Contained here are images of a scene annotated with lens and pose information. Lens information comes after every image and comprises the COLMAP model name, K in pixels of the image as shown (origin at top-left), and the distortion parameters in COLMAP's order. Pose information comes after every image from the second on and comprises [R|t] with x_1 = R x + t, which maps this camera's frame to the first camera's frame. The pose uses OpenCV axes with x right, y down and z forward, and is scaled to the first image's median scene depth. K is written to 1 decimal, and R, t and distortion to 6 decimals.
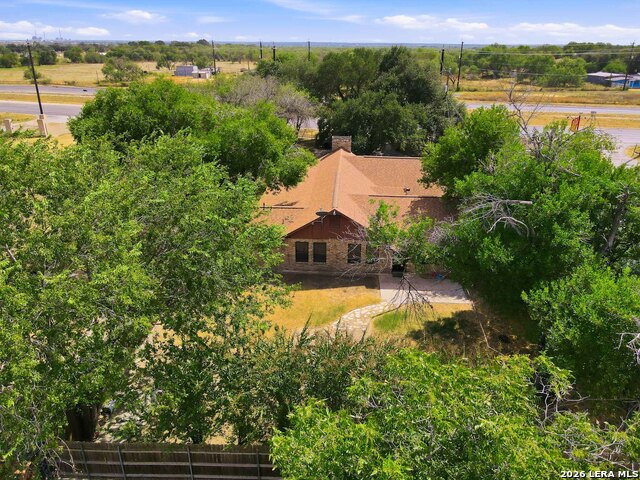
lens RADIAL K [[481.4, 0, 325.1], [0, 481.4, 239.7], [0, 0, 1]] dist [0.004033, 0.007329]
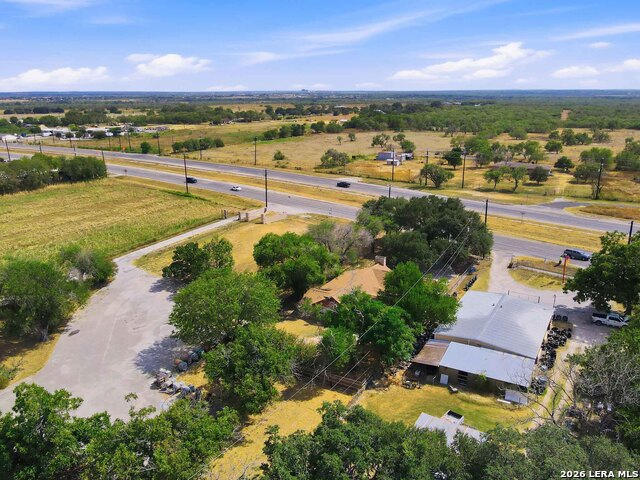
lens RADIAL K [[490.7, 0, 320.0], [0, 490.7, 240.0], [0, 0, 1]] dist [-0.021499, 0.006738]
pose [[0.890820, 0.118134, -0.438730, 1.237451], [-0.166004, 0.983475, -0.072250, -0.151585], [0.422944, 0.137193, 0.895710, -1.444327]]
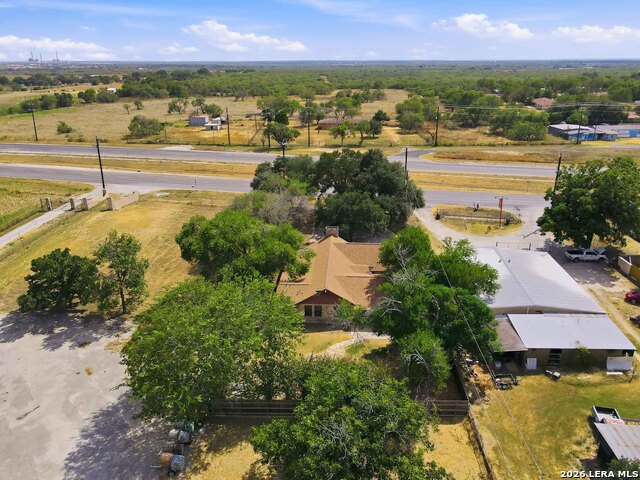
lens RADIAL K [[481.4, 0, 325.1], [0, 481.4, 239.7], [0, 0, 1]] dist [0.004033, 0.007329]
pose [[0.999893, -0.014471, -0.002003, 0.022916], [0.014363, 0.998829, -0.046203, -0.160855], [0.002669, 0.046169, 0.998930, -0.836708]]
